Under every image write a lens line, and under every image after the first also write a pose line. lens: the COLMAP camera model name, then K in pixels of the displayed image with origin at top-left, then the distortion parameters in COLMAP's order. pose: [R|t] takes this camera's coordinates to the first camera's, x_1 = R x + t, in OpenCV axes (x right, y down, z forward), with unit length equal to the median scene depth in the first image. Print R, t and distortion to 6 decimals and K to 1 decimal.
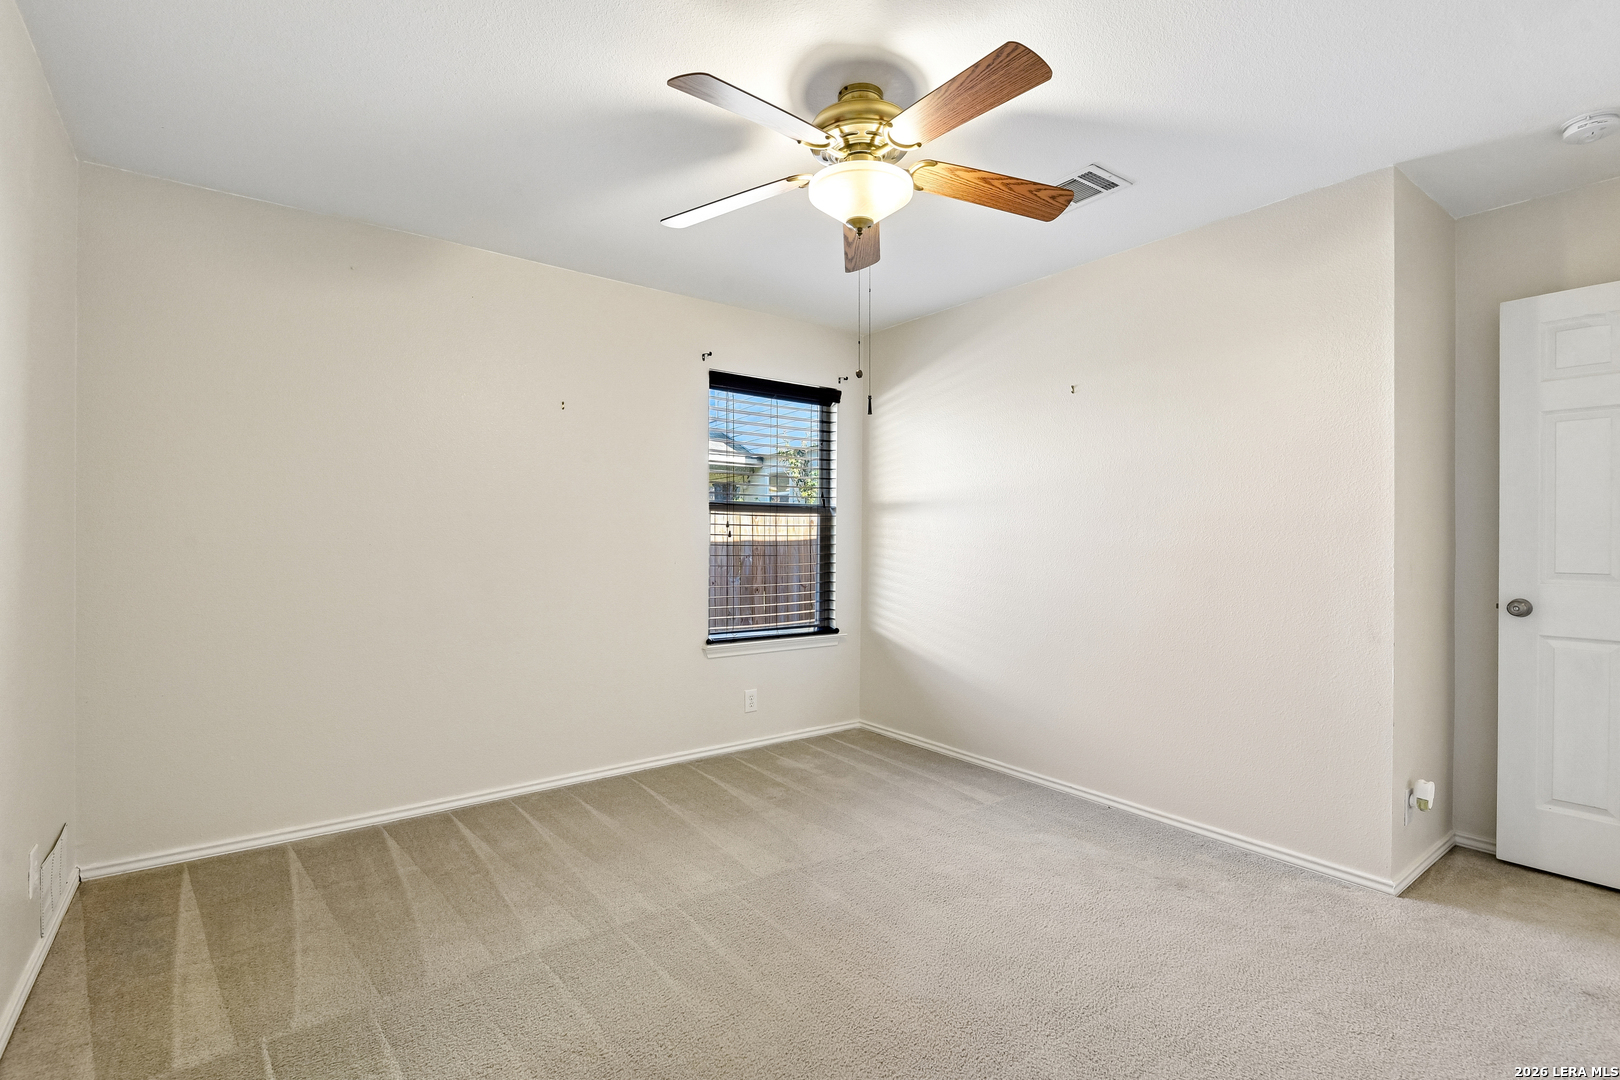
lens RADIAL K [[754.9, 0, 810.0], [0, 754.9, 540.0], [0, 0, 1]] dist [0.001531, -0.000919]
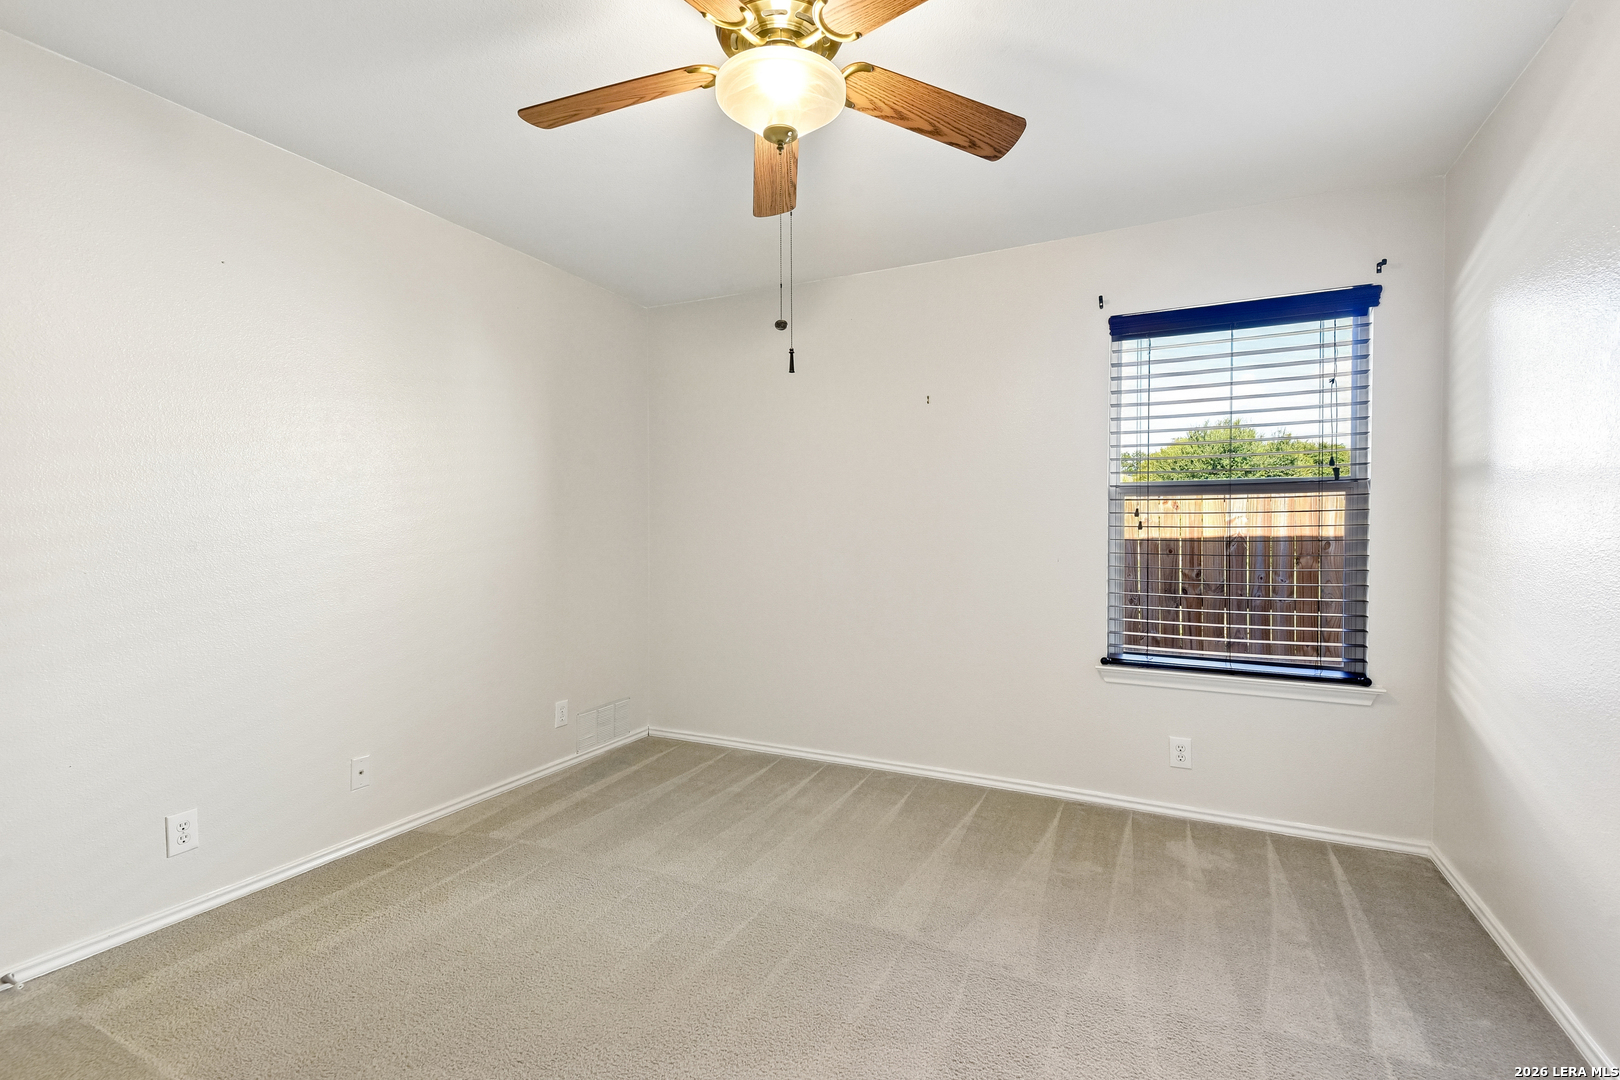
lens RADIAL K [[738.3, 0, 804.9], [0, 738.3, 543.5], [0, 0, 1]] dist [0.085749, -0.066975]
pose [[0.442987, 0.011226, -0.896458, 0.505723], [-0.001414, 0.999929, 0.011823, 0.002609], [0.896527, -0.003970, 0.442972, 0.426828]]
